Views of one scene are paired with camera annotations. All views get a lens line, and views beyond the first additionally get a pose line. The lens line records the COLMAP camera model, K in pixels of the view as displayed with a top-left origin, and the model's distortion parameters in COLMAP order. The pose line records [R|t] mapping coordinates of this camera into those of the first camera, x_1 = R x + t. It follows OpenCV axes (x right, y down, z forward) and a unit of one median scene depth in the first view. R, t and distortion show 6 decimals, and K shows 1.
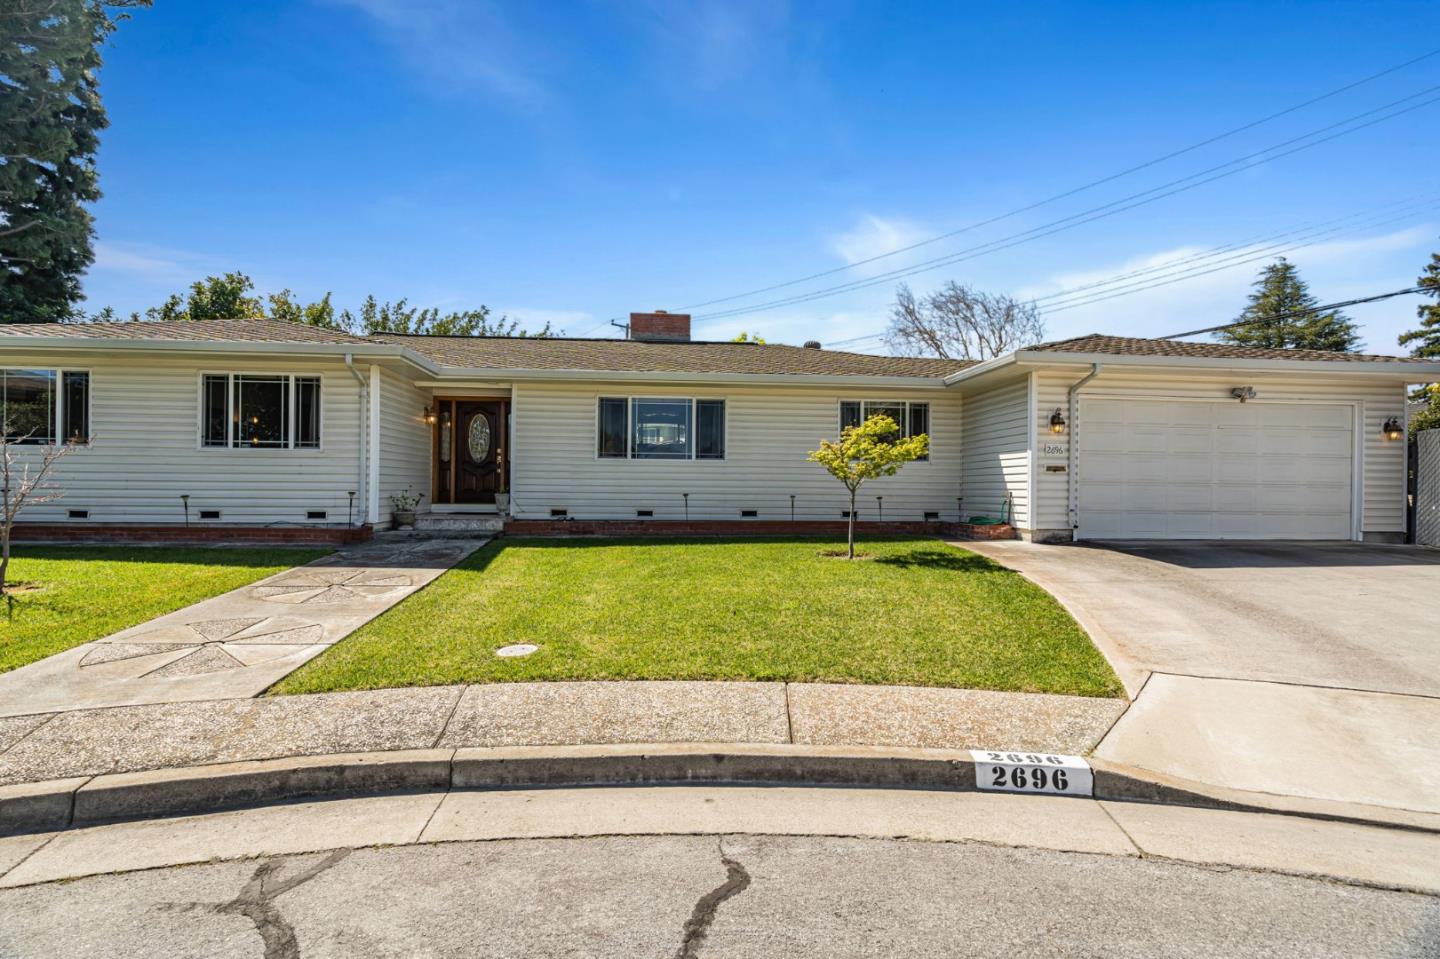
lens RADIAL K [[655.1, 0, 707.4], [0, 655.1, 486.8], [0, 0, 1]] dist [-0.004582, 0.001563]
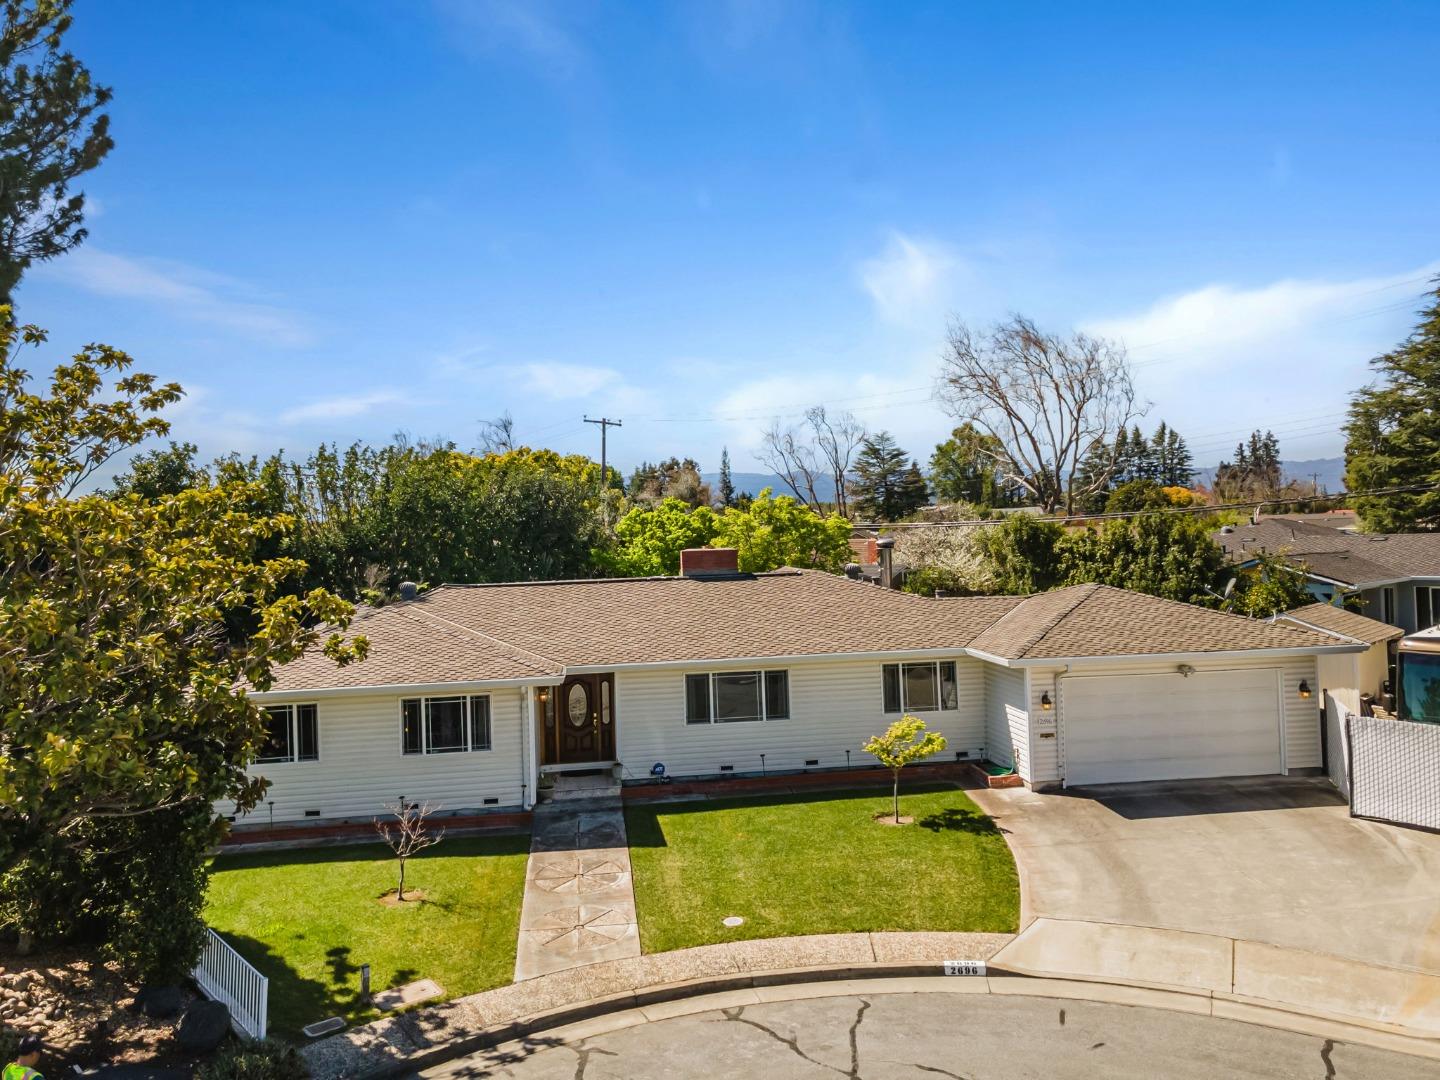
lens RADIAL K [[1045.4, 0, 716.6], [0, 1045.4, 532.9], [0, 0, 1]] dist [0.043376, -0.000315]
pose [[0.998038, -0.042480, 0.046001, -0.208740], [0.042416, 0.999097, 0.002385, -0.450705], [-0.046061, -0.000429, 0.998939, -1.053766]]
